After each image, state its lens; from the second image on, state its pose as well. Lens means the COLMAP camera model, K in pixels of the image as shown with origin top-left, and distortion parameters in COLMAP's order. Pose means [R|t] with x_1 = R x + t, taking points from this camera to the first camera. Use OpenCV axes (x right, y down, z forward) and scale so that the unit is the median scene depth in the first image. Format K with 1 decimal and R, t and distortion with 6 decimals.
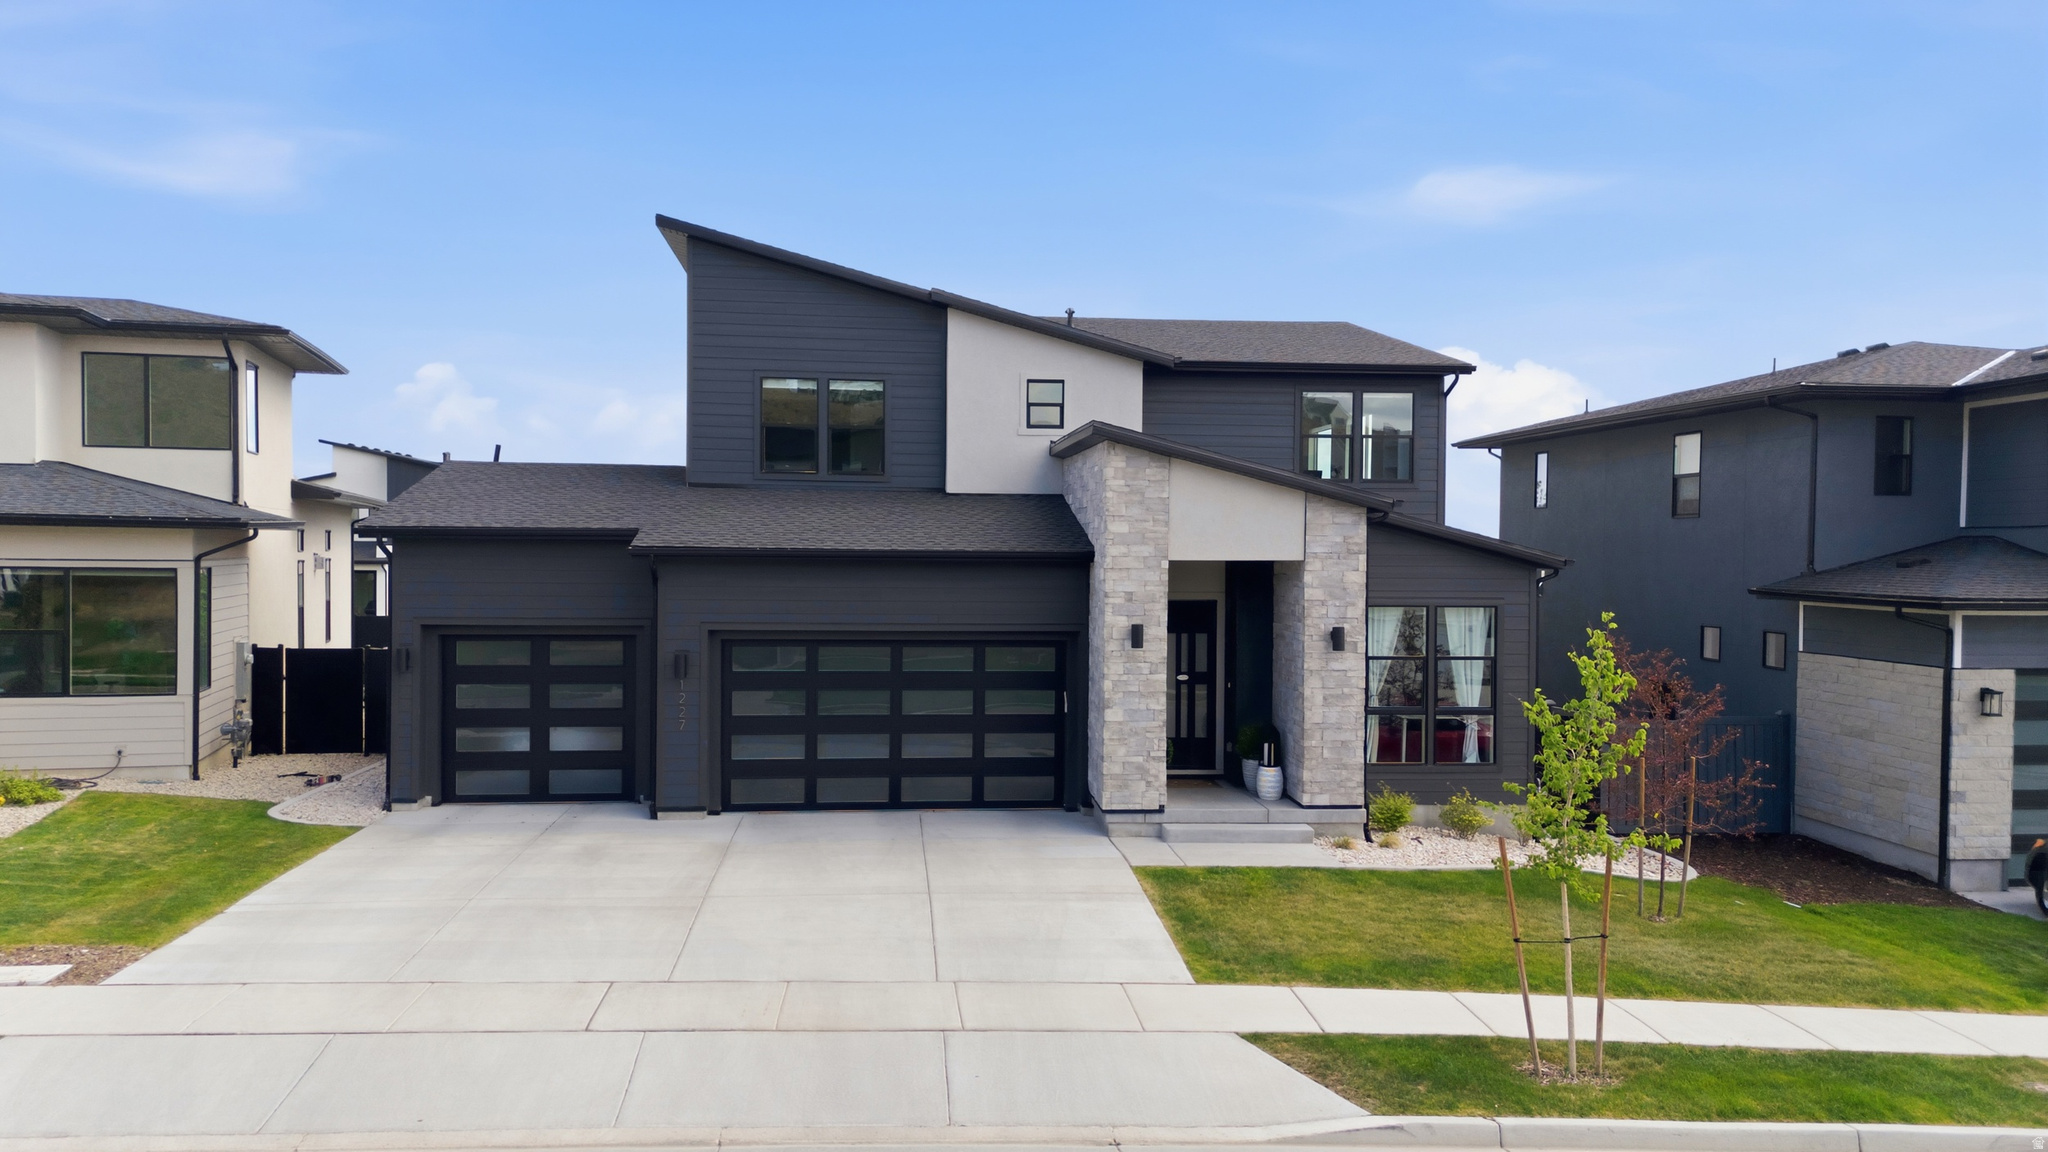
lens RADIAL K [[1498.2, 0, 1021.3], [0, 1498.2, 566.4], [0, 0, 1]] dist [0.088039, -0.086664]
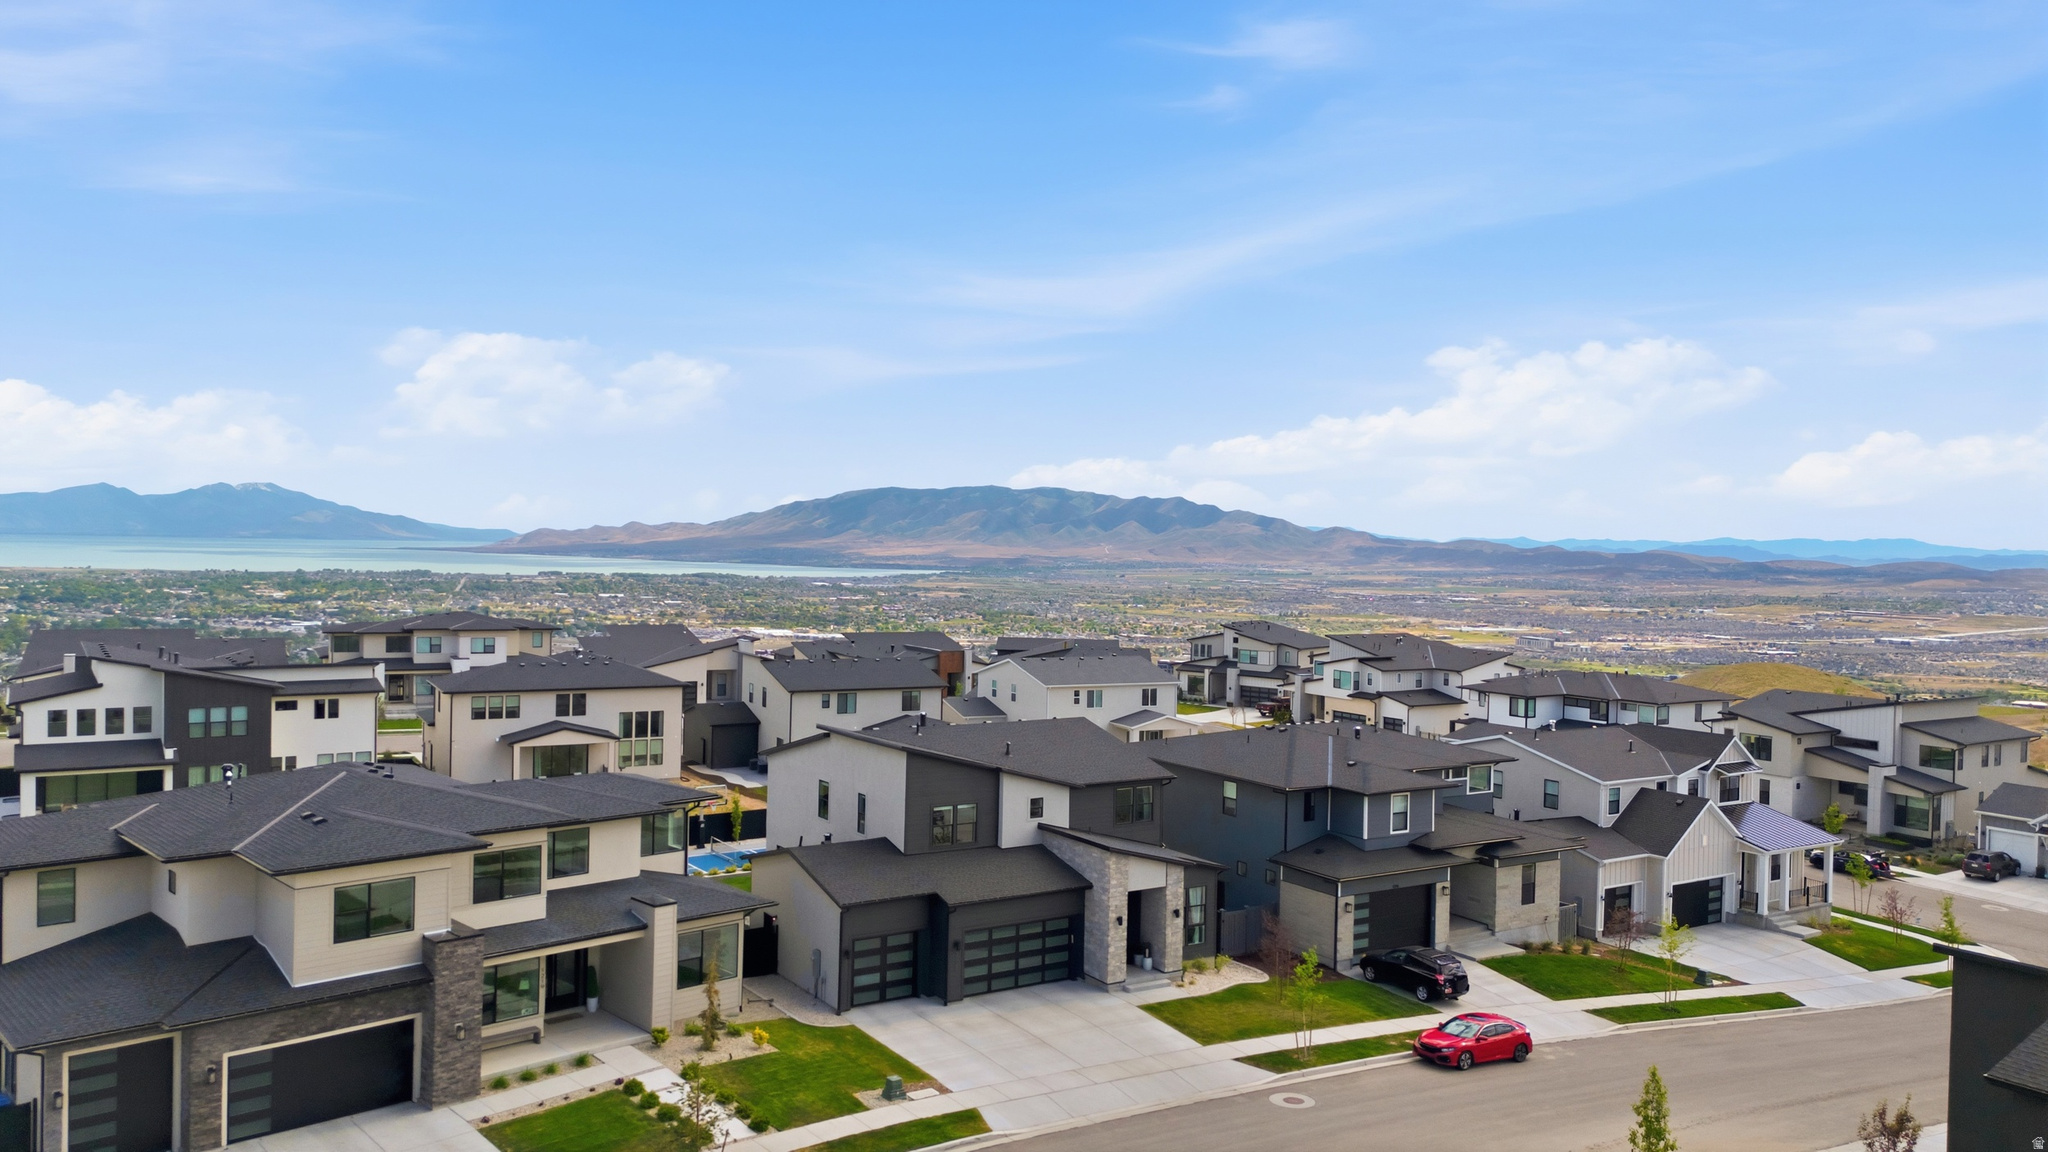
lens RADIAL K [[1498.2, 0, 1024.9], [0, 1498.2, 561.5], [0, 0, 1]] dist [0.088039, -0.086664]
pose [[0.888636, 0.001778, 0.458610, -1.314898], [-0.005850, 0.999955, 0.007459, -0.618104], [-0.458577, -0.009311, 0.888606, -1.363432]]
